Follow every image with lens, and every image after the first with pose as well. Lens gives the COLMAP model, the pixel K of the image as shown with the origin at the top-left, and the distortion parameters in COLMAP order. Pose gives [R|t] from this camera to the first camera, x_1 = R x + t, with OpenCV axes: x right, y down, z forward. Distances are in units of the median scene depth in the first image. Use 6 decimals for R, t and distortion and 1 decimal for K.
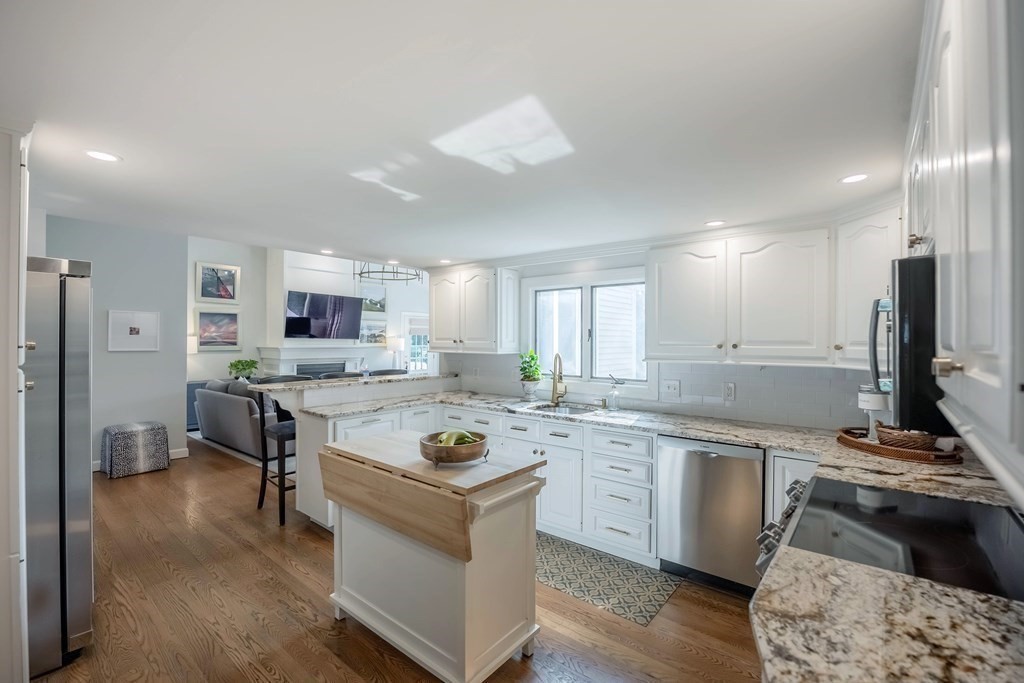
lens RADIAL K [[442.7, 0, 515.8], [0, 442.7, 338.5], [0, 0, 1]] dist [-0.025282, 0.001146]
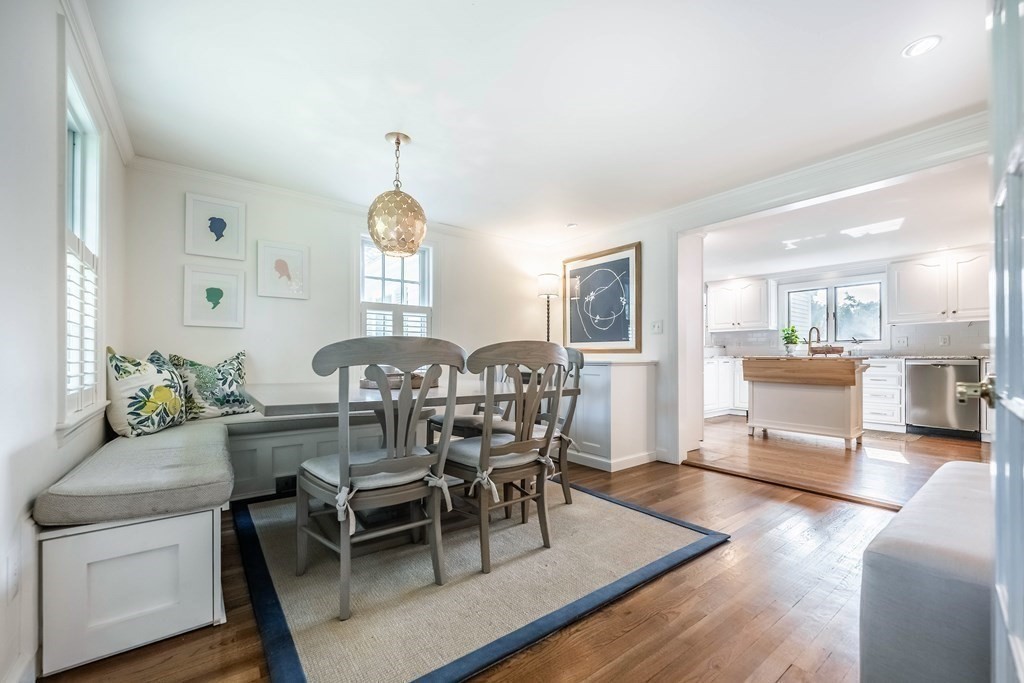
lens RADIAL K [[406.3, 0, 518.5], [0, 406.3, 351.5], [0, 0, 1]] dist [-0.009154, 0.000562]
pose [[0.969602, -0.008409, -0.244543, -0.878829], [0.007538, 0.999961, -0.004497, 0.177180], [0.244571, 0.002517, 0.969628, -1.110066]]
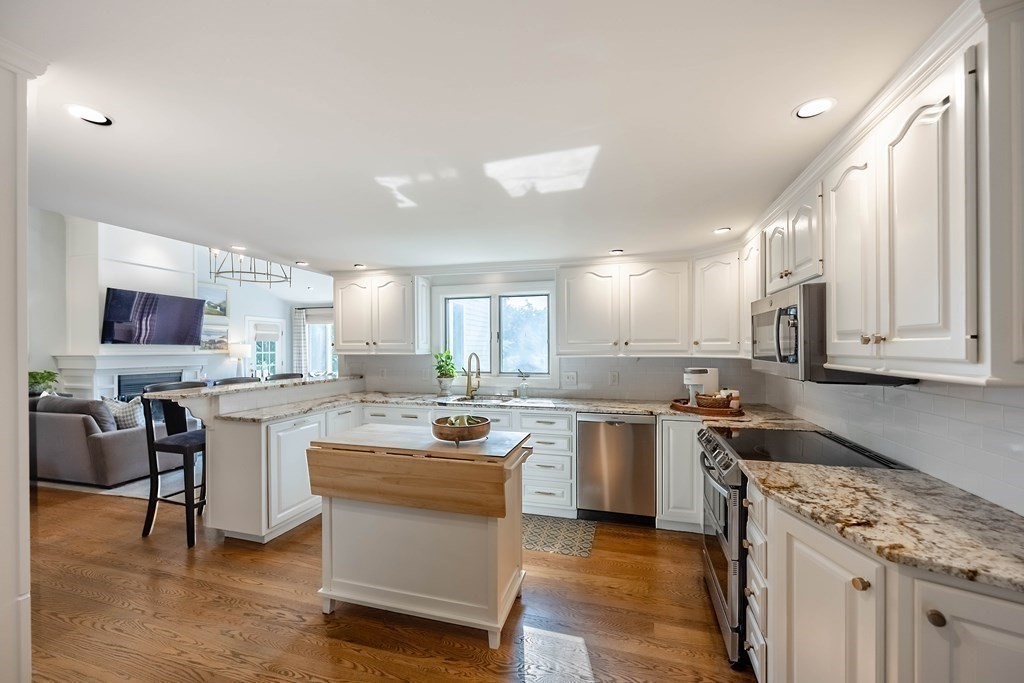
lens RADIAL K [[406.3, 0, 510.9], [0, 406.3, 348.6], [0, 0, 1]] dist [-0.009154, 0.000562]
pose [[0.924152, -0.007188, 0.381958, -0.302811], [0.005200, 0.999967, 0.006236, 0.023179], [-0.381990, -0.003776, 0.924159, -0.018187]]
